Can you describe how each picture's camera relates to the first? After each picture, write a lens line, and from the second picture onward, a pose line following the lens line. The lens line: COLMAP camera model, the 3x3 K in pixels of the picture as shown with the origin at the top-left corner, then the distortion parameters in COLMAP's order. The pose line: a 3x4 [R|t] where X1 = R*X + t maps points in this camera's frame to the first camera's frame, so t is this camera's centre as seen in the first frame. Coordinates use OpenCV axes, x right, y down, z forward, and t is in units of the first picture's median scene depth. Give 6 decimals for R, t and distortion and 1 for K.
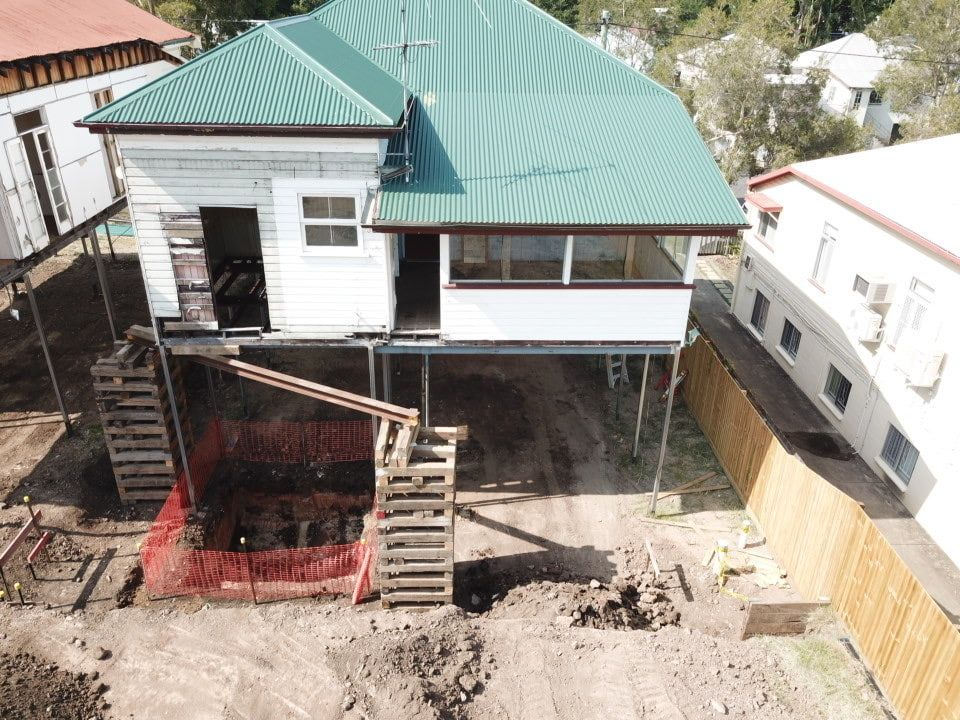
lens RADIAL K [[726.3, 0, 479.2], [0, 726.3, 377.9], [0, 0, 1]] dist [0.001504, -0.006750]
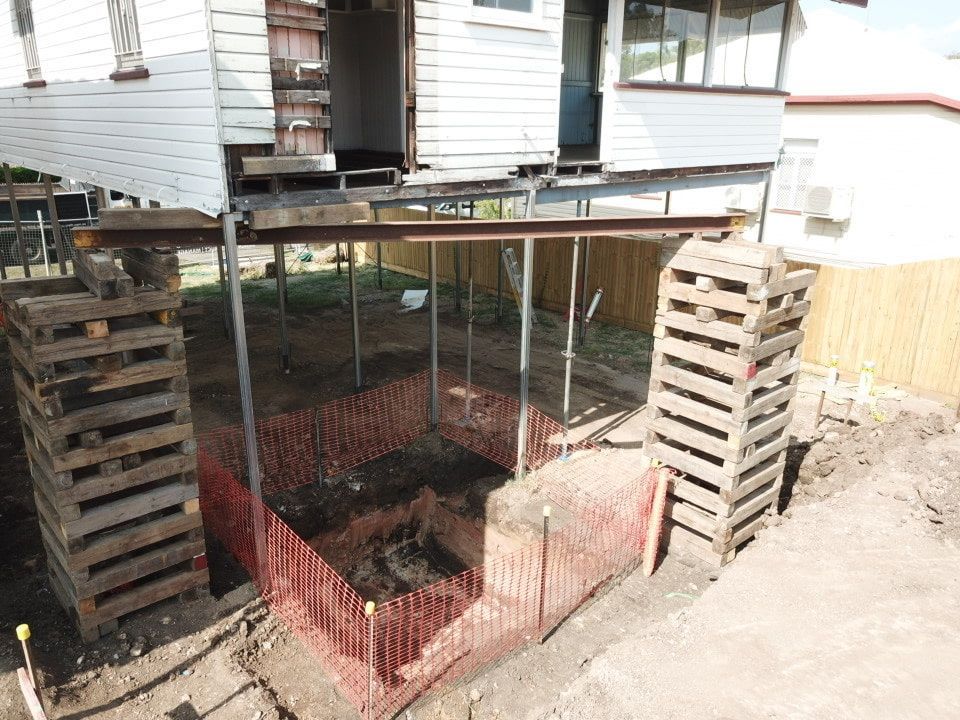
lens RADIAL K [[733.6, 0, 478.4], [0, 733.6, 368.3], [0, 0, 1]] dist [0.010900, -0.002306]
pose [[0.771680, -0.219834, 0.596811, -0.618748], [0.306569, 0.950727, -0.046196, 0.125079], [-0.557249, 0.218612, 0.801051, 0.533787]]
